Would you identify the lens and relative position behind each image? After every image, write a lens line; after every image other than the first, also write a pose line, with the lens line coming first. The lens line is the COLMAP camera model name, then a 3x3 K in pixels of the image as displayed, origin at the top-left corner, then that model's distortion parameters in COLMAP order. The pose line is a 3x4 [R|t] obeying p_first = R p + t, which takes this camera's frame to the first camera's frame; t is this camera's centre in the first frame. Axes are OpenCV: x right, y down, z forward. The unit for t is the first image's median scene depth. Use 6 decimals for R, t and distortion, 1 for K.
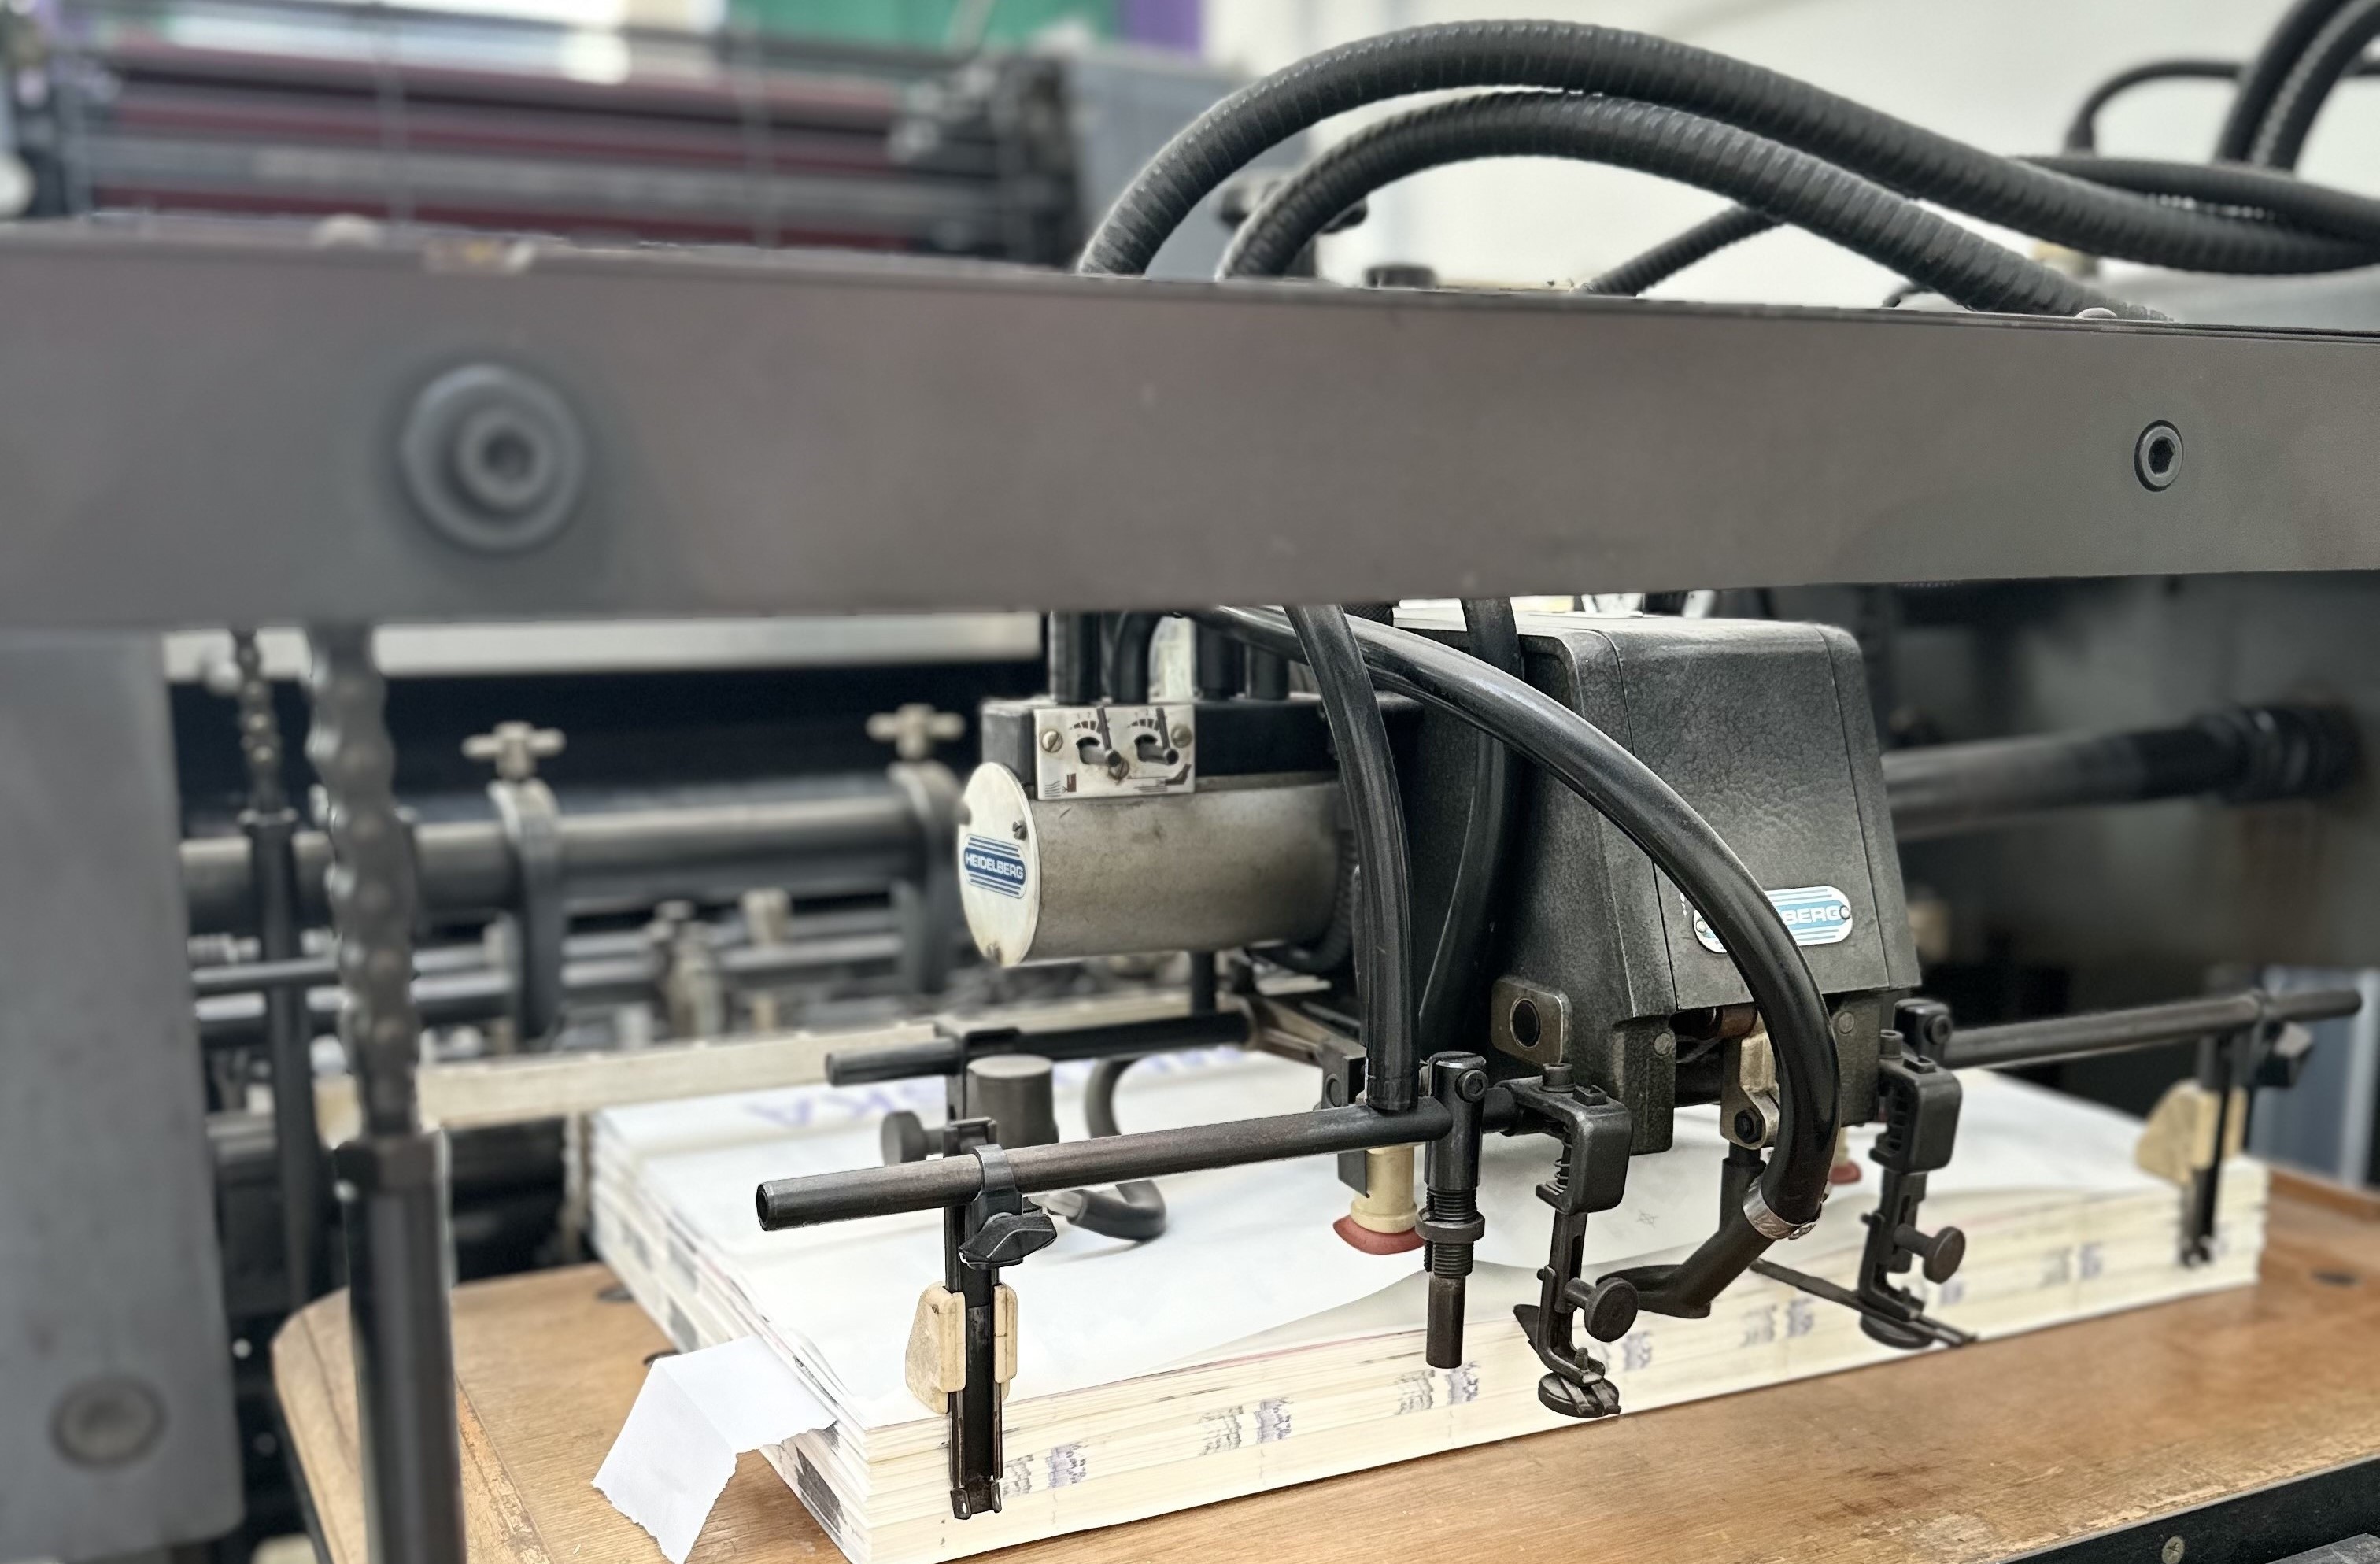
lens RADIAL K [[2359.3, 0, 1238.6], [0, 2359.3, 682.0], [0, 0, 1]] dist [0.081201, -0.004992]
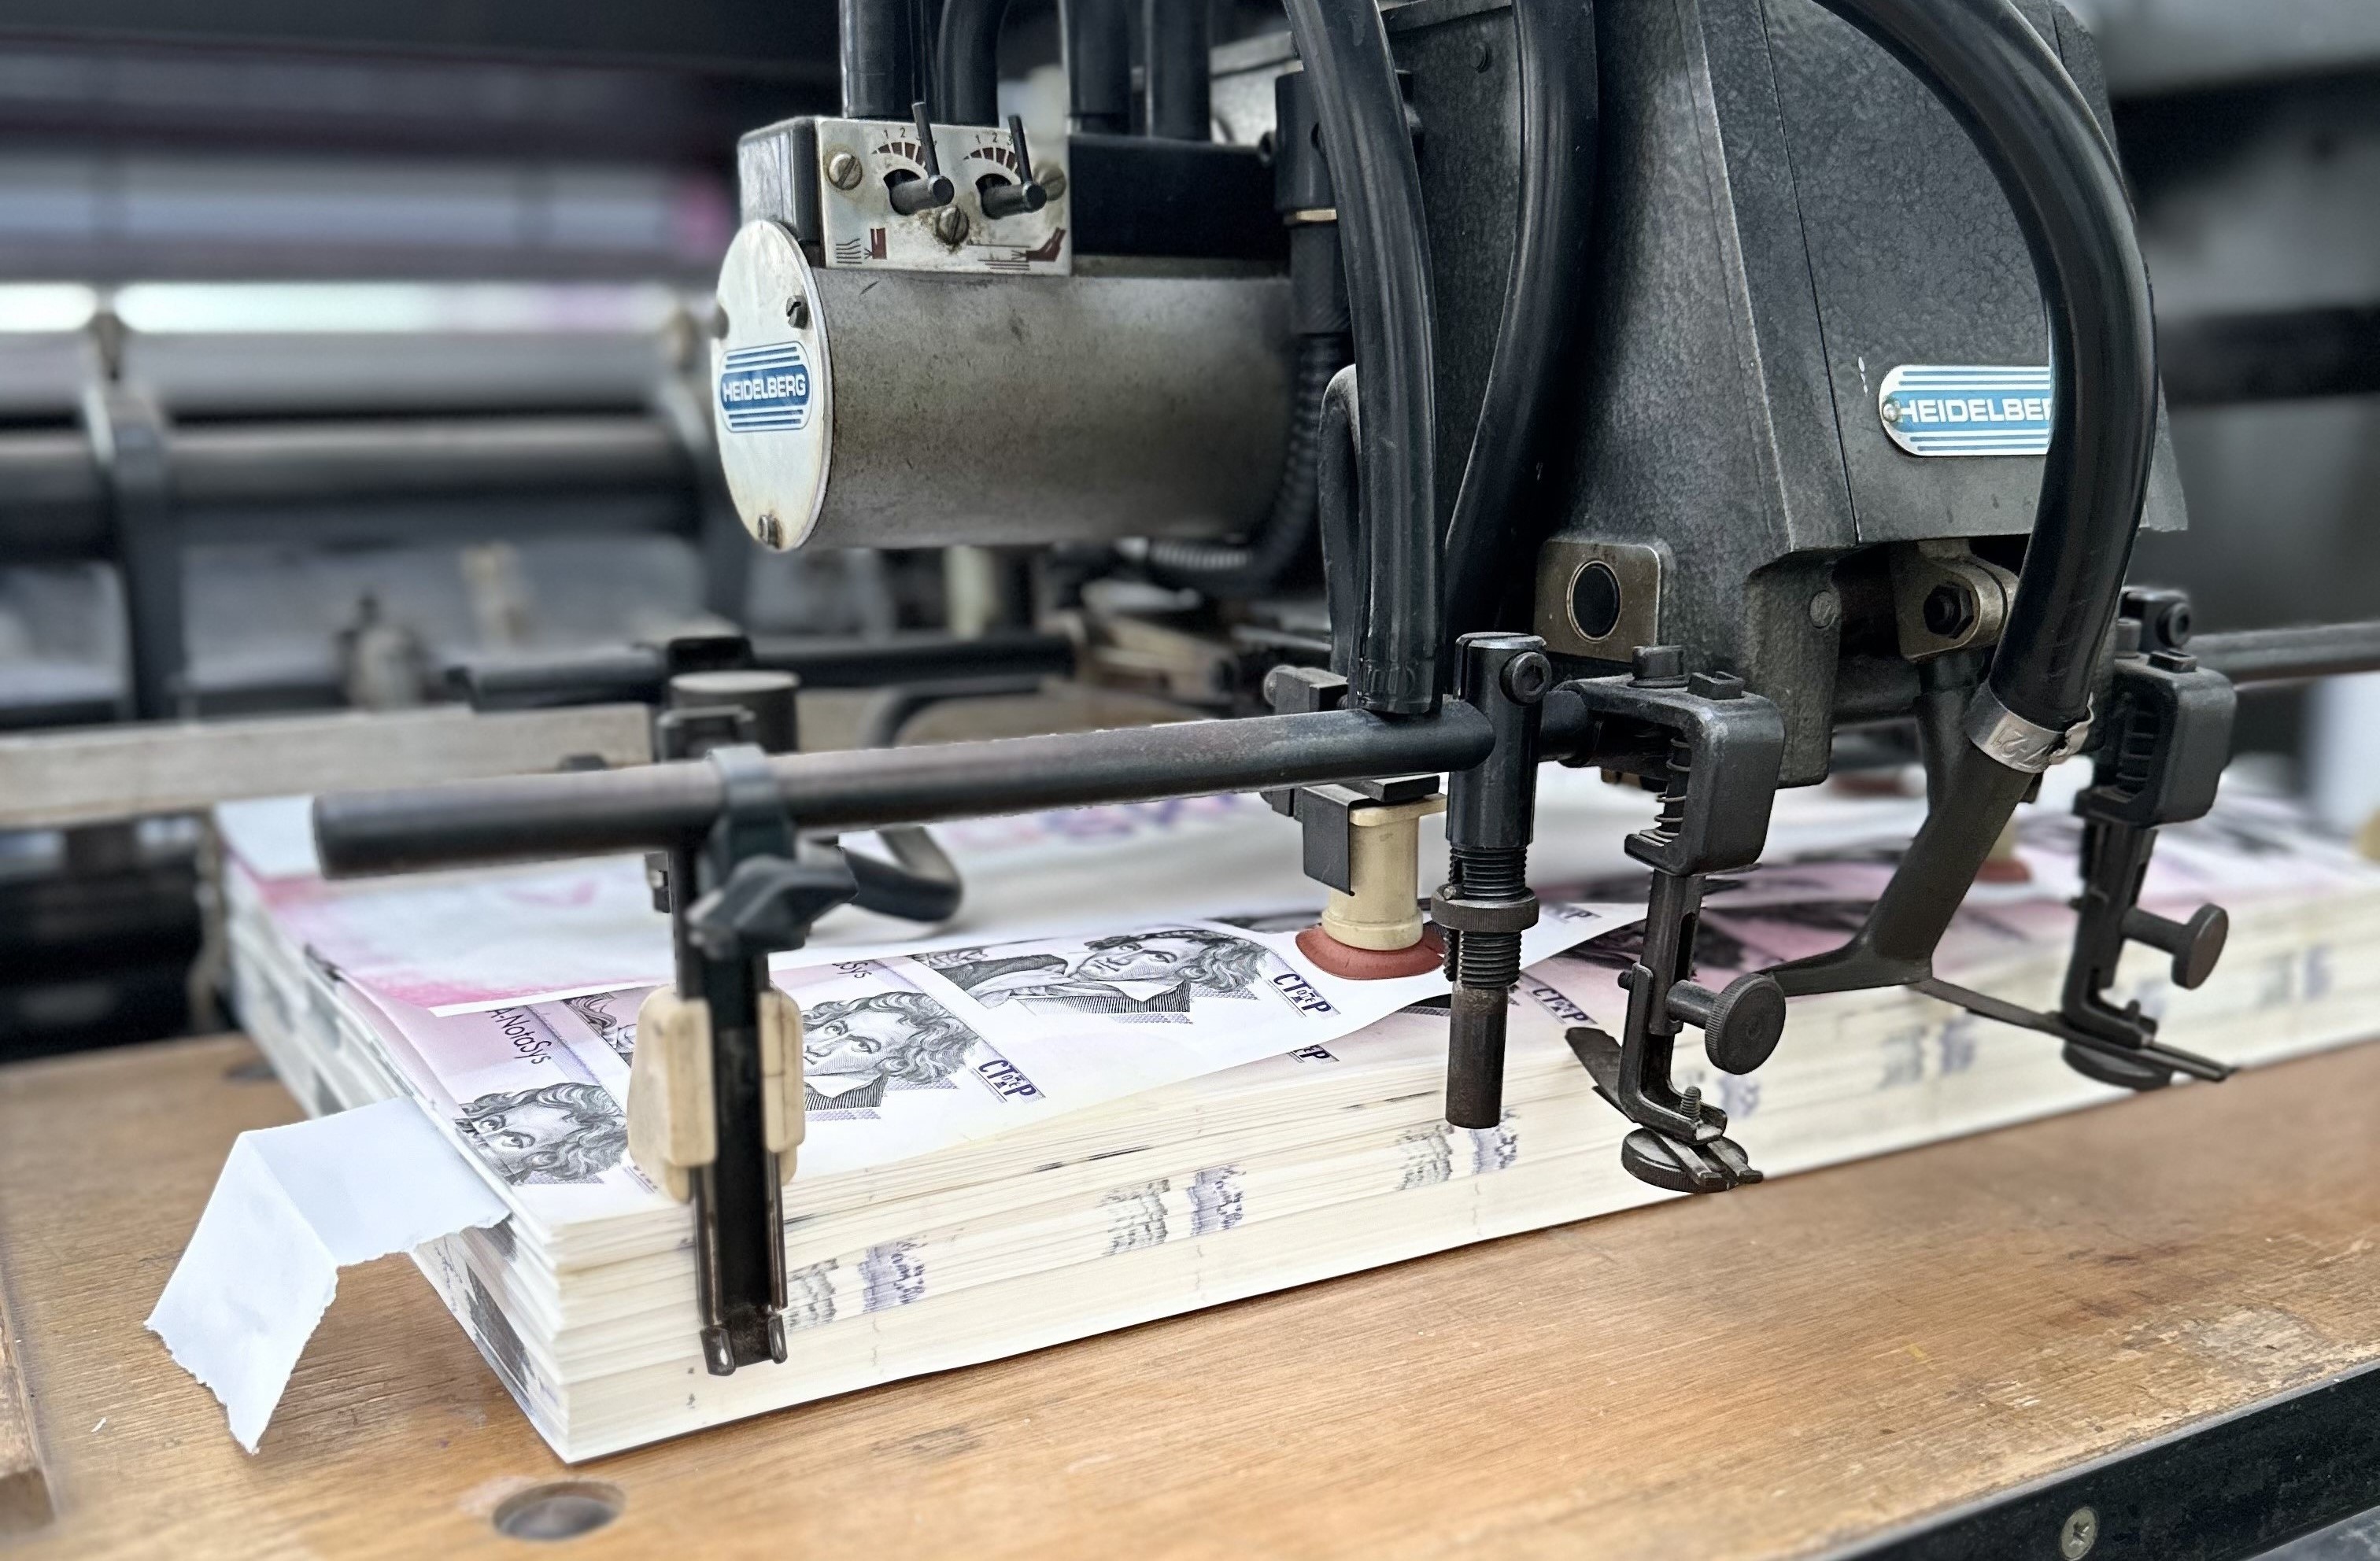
lens RADIAL K [[2221.5, 0, 1190.0], [0, 2221.5, 780.5], [0, 0, 1]] dist [0.098761, -0.151401]
pose [[0.998859, -0.017226, 0.044544, -0.016548], [0.013504, 0.996497, 0.082534, 0.140397], [-0.045809, -0.081838, 0.995592, 0.390184]]
